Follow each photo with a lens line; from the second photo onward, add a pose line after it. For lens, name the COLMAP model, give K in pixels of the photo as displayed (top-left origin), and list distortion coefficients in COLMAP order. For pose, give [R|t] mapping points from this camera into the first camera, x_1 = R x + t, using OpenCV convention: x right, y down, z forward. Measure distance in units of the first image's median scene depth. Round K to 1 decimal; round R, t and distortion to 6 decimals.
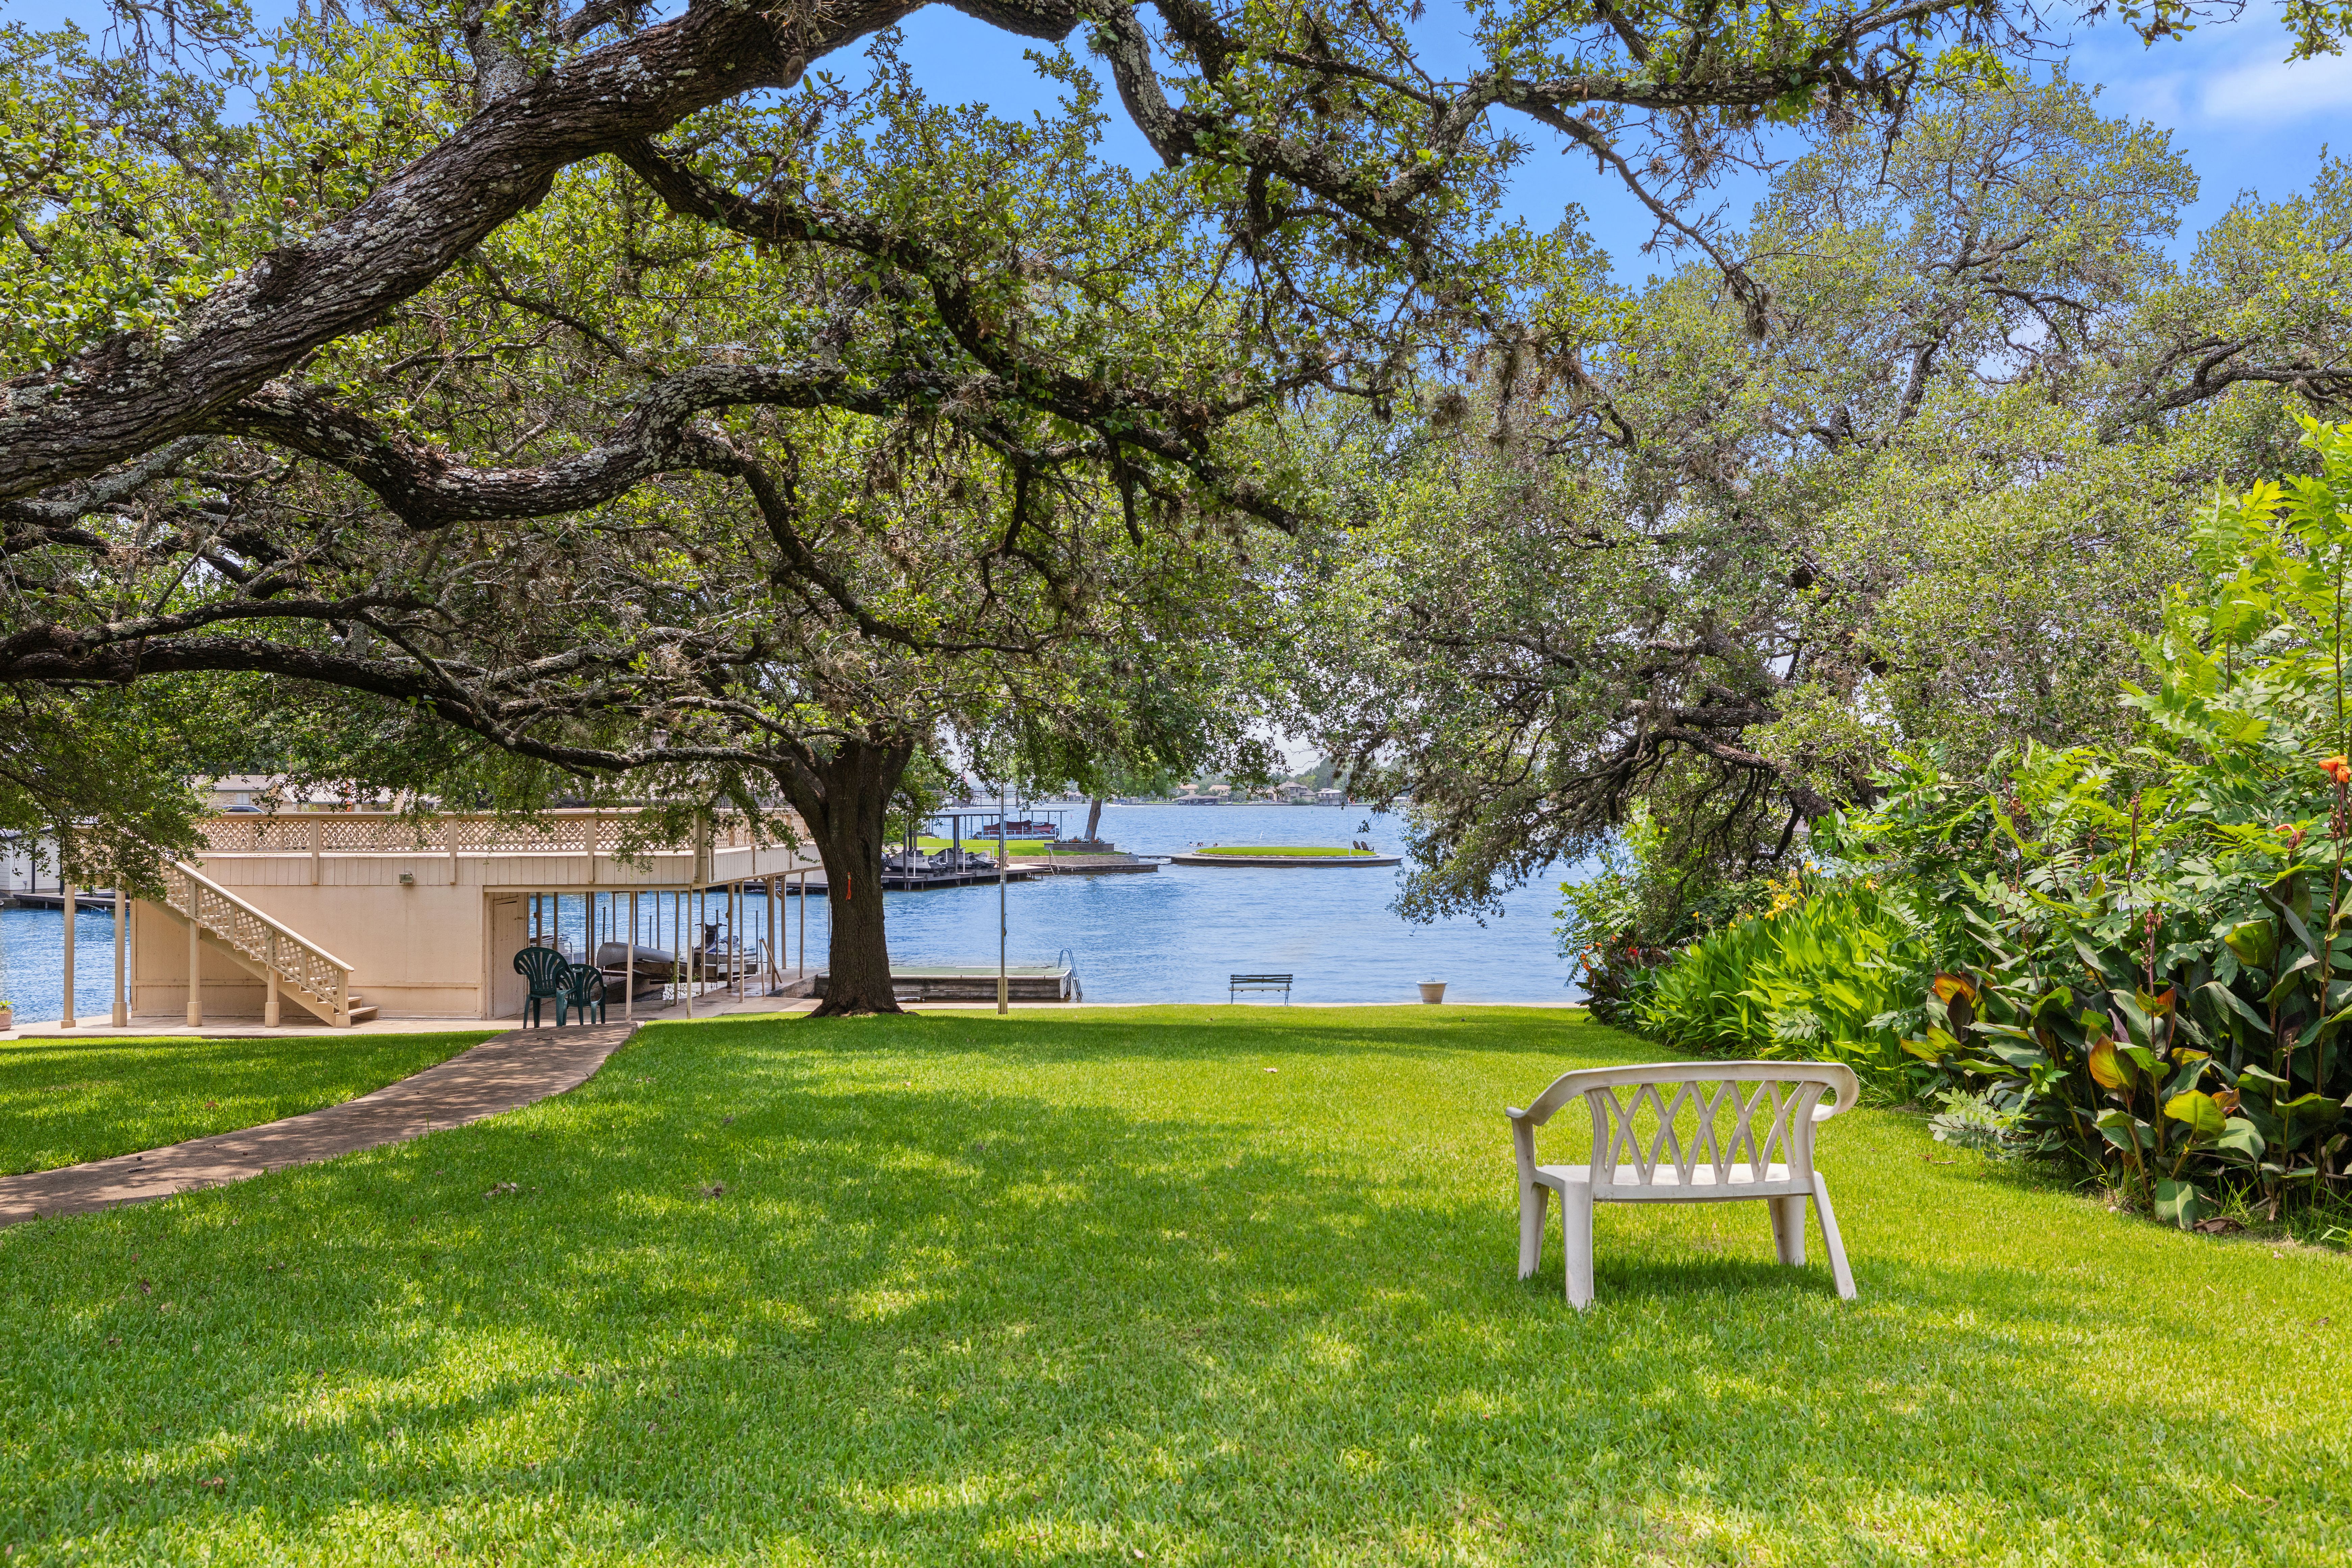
lens RADIAL K [[1641.6, 0, 1176.0], [0, 1641.6, 784.0], [0, 0, 1]] dist [0.000323, -0.003967]
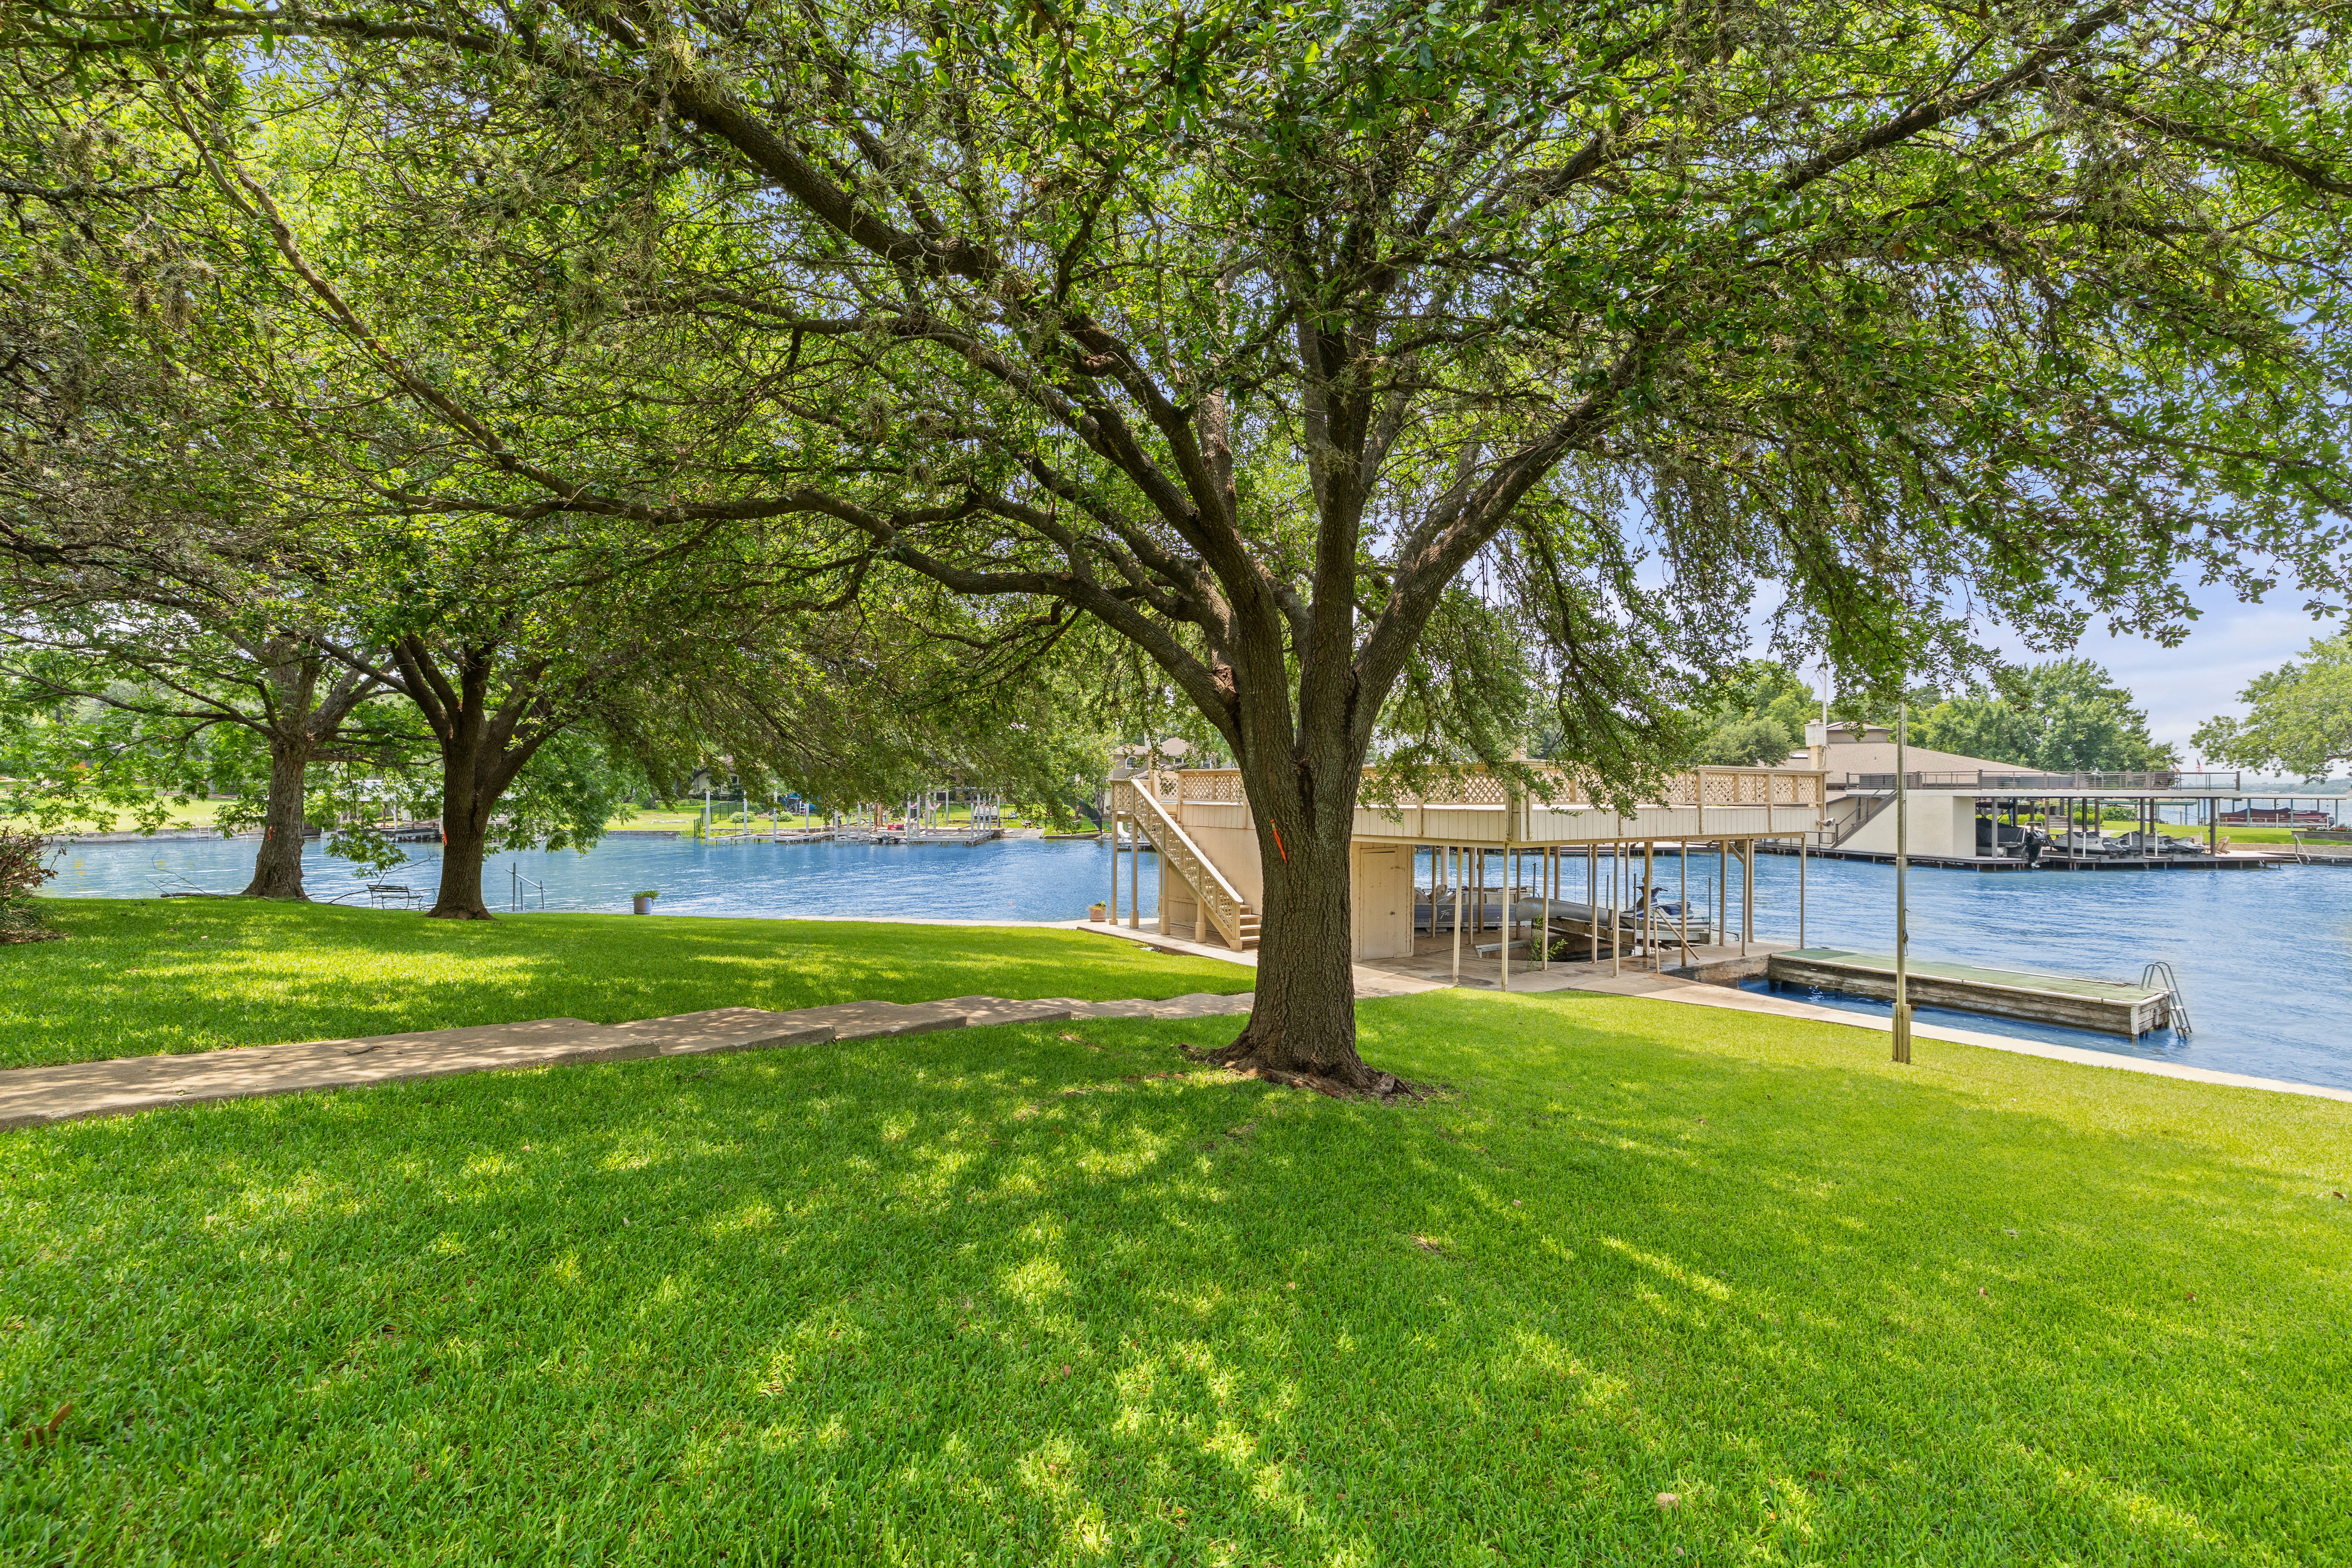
lens RADIAL K [[1017.2, 0, 1176.0], [0, 1017.2, 784.0], [0, 0, 1]] dist [0.001430, -0.000062]
pose [[0.585903, -0.000740, -0.810381, 0.048189], [0.002320, 0.999997, 0.000764, 0.023635], [0.810378, -0.002328, 0.585903, 0.450180]]
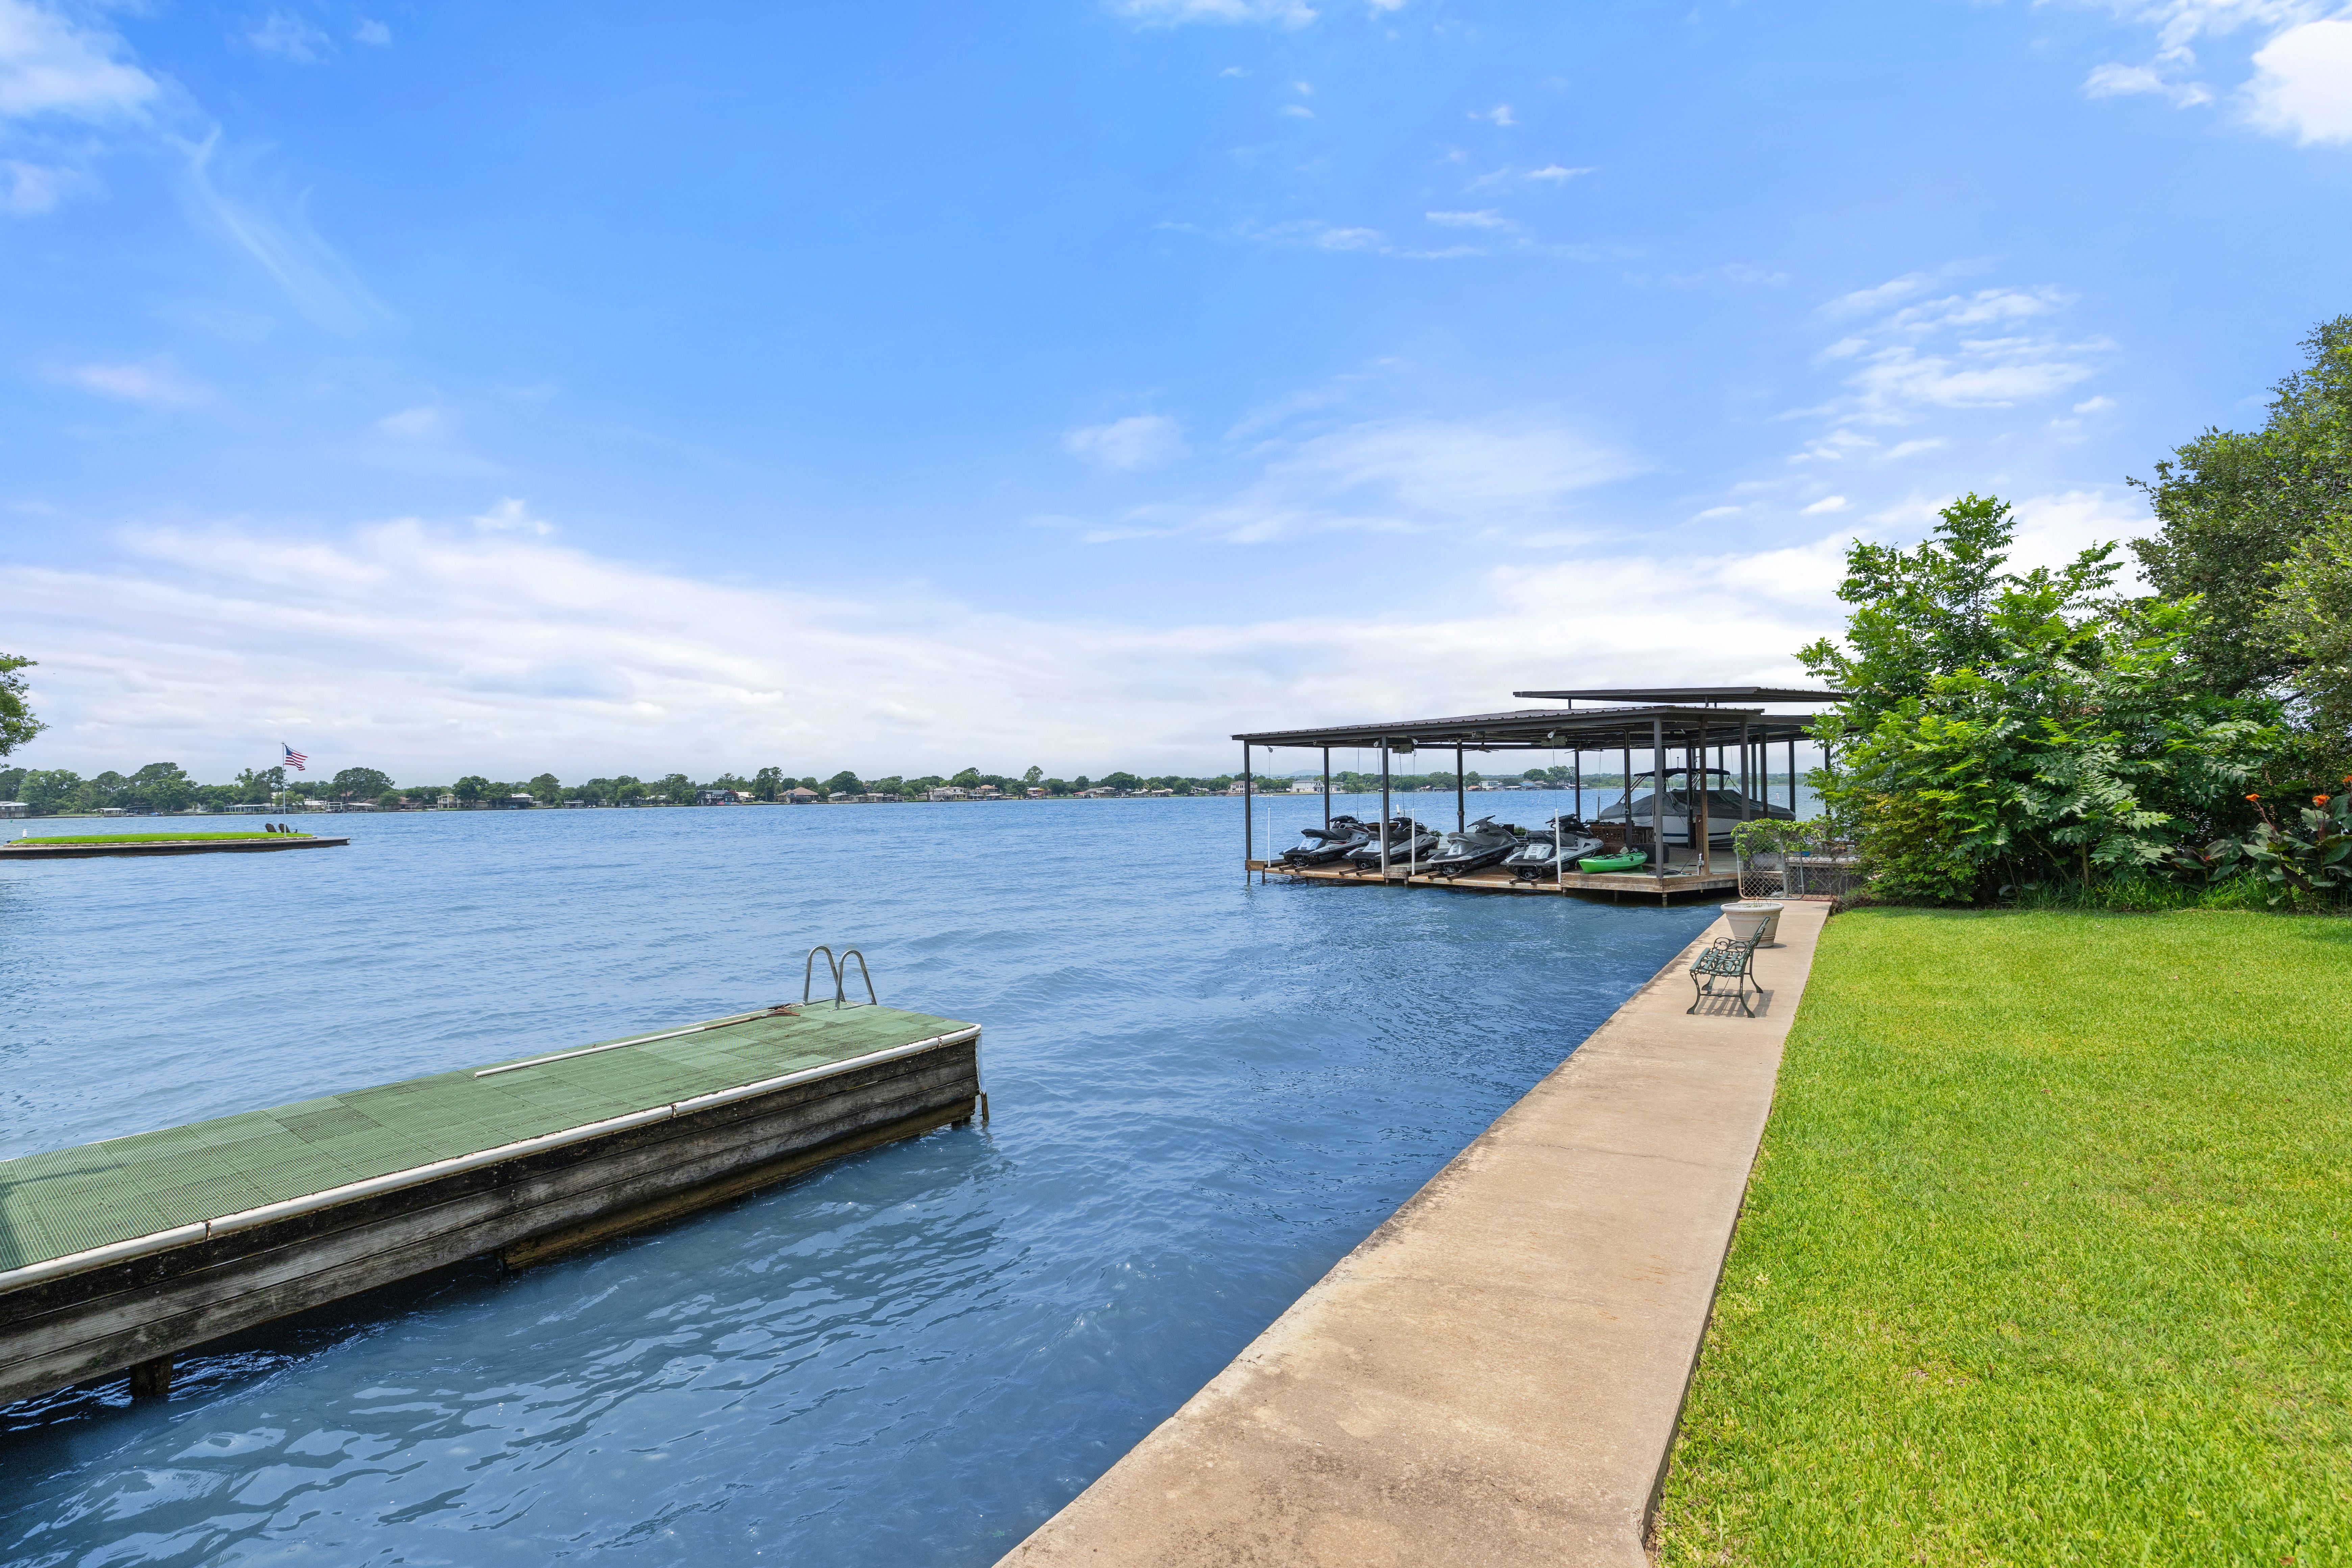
lens RADIAL K [[1010.8, 0, 1176.0], [0, 1010.8, 784.0], [0, 0, 1]] dist [0.001419, -0.000652]
pose [[0.569892, 0.002140, 0.821717, -0.235141], [0.009142, 0.999918, -0.008944, 0.077647], [-0.821669, 0.012609, 0.569826, 0.937675]]
